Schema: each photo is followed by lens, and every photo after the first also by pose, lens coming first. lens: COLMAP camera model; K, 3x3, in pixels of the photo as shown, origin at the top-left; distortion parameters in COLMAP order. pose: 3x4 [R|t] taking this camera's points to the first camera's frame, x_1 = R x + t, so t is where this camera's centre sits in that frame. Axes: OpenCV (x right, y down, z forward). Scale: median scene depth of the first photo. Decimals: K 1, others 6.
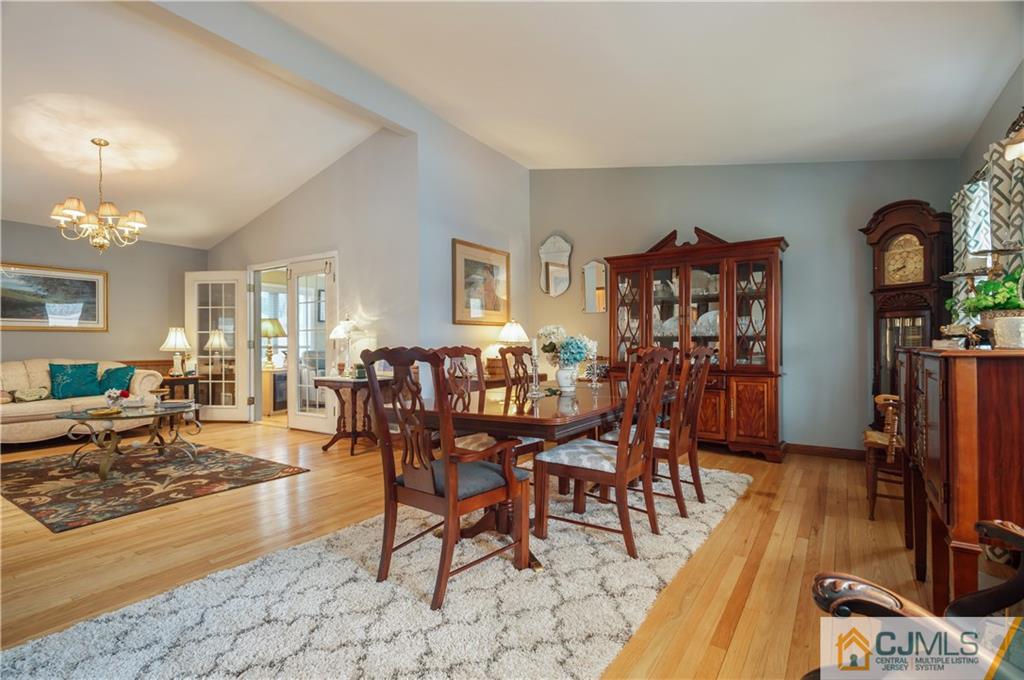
lens RADIAL K [[485.0, 0, 511.4], [0, 485.0, 342.9], [0, 0, 1]] dist [0.027326, -0.010155]
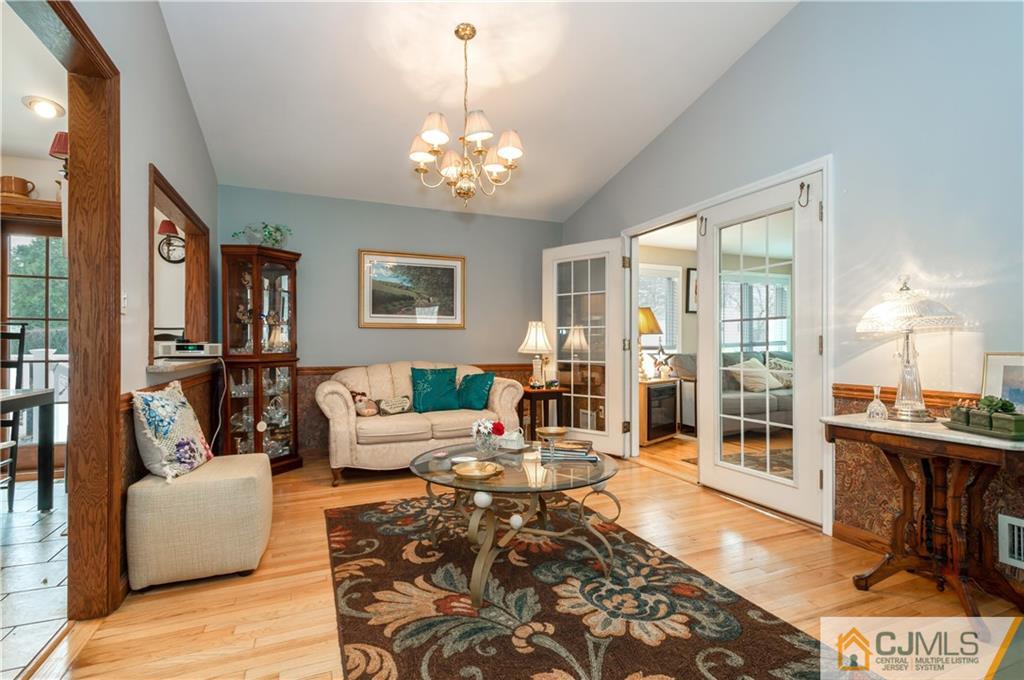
lens RADIAL K [[485.0, 0, 511.4], [0, 485.0, 342.9], [0, 0, 1]] dist [0.027326, -0.010155]
pose [[0.842901, 0.001378, -0.538066, -0.331400], [-0.001605, 0.999999, 0.000048, 0.000982], [0.538066, 0.000823, 0.842903, 0.372458]]
